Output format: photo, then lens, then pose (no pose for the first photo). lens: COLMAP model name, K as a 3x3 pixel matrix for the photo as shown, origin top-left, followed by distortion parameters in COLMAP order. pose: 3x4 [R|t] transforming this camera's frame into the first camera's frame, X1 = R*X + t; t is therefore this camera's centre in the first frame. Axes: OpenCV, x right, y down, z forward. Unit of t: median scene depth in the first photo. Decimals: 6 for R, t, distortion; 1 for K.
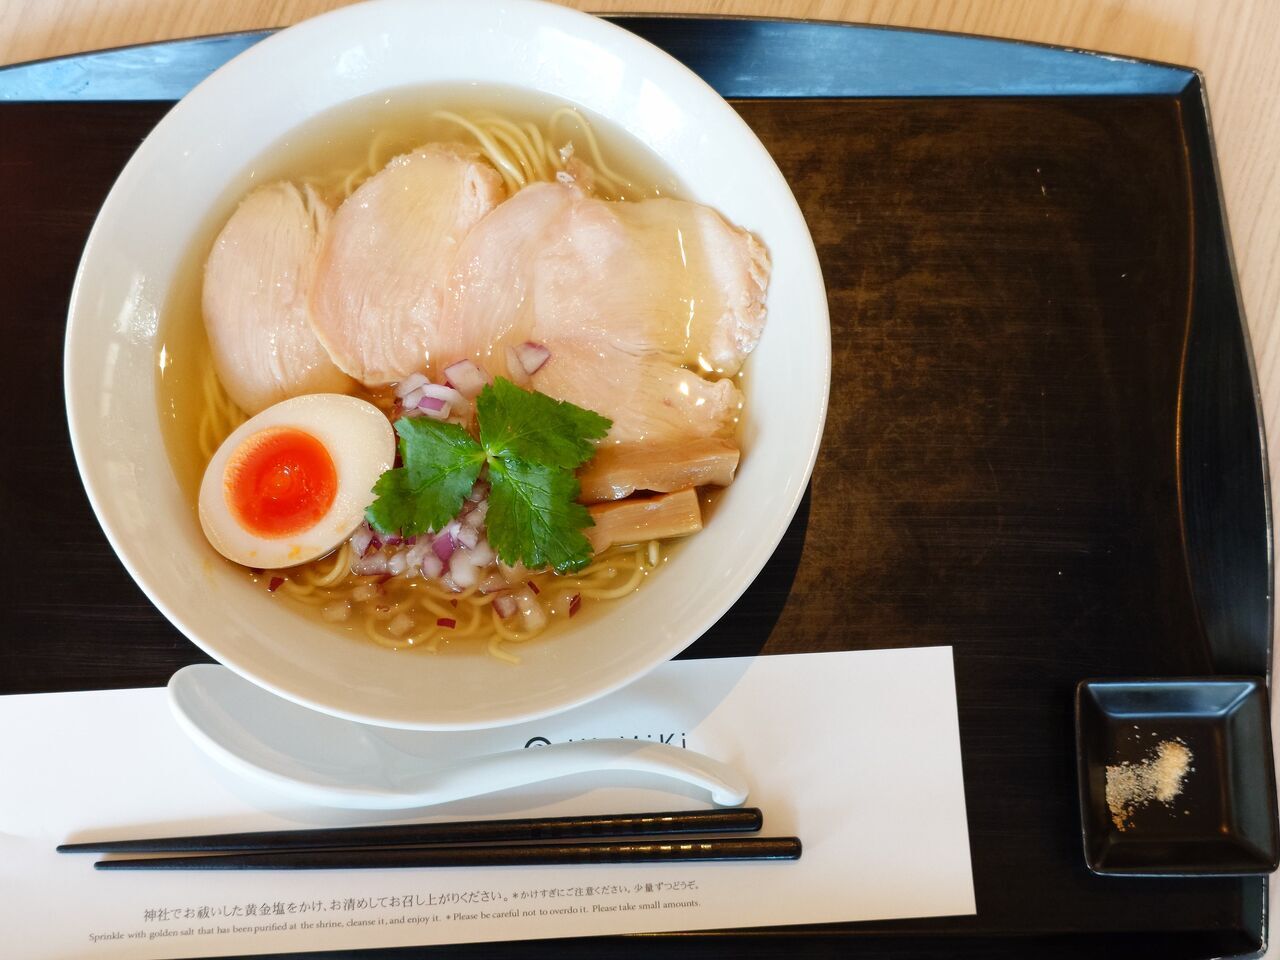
lens RADIAL K [[1856.3, 0, 642.1], [0, 1856.3, 480.7], [0, 0, 1]] dist [-0.003193, 0.000000]
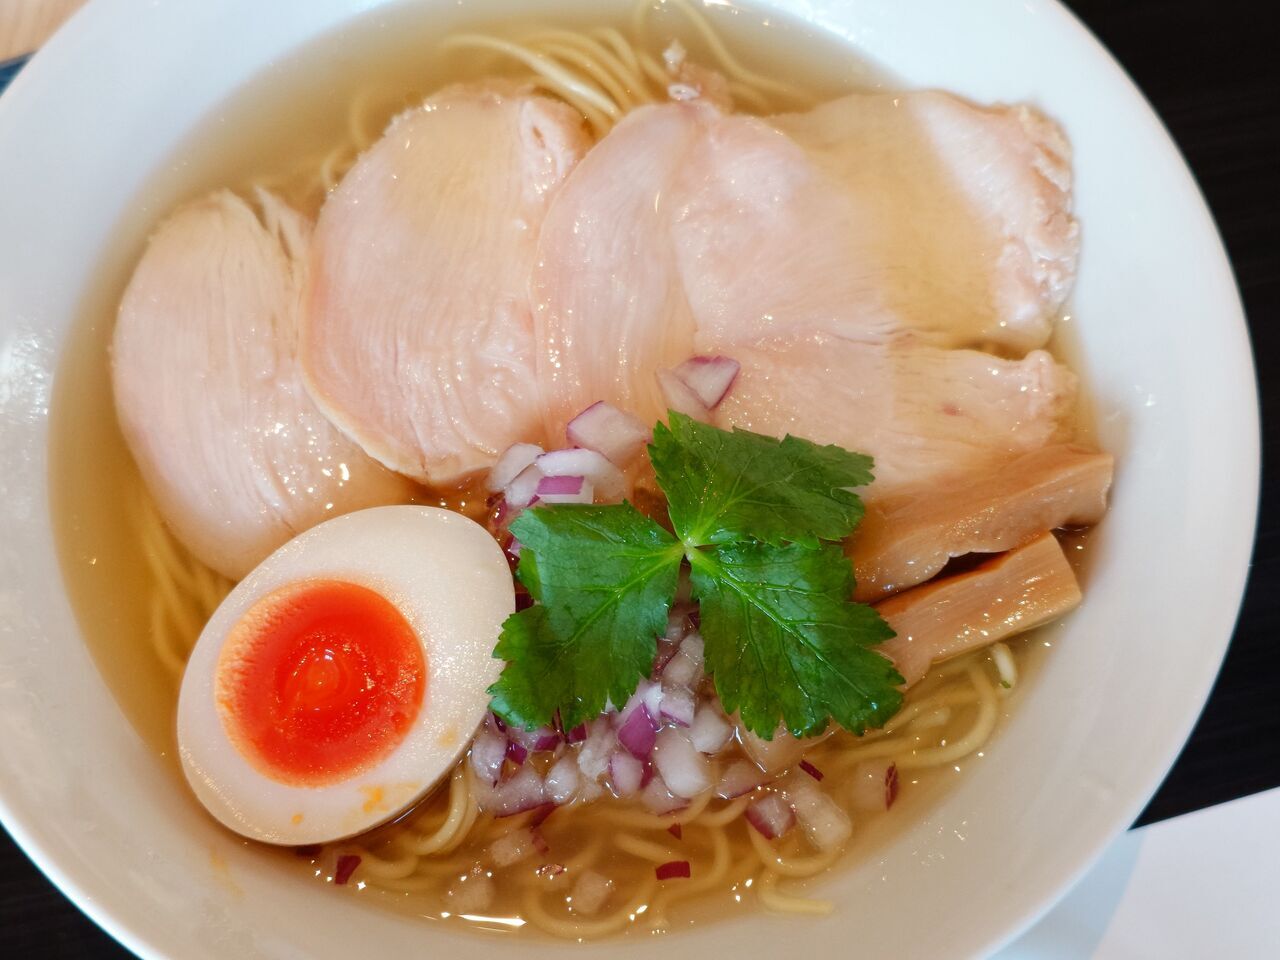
lens RADIAL K [[1856.3, 0, 637.1], [0, 1856.3, 479.0], [0, 0, 1]] dist [-0.003193, 0.000000]
pose [[0.975402, -0.203301, 0.085199, -0.136199], [0.213953, 0.966176, -0.143975, 0.041527], [-0.053047, 0.158662, 0.985907, 0.441261]]
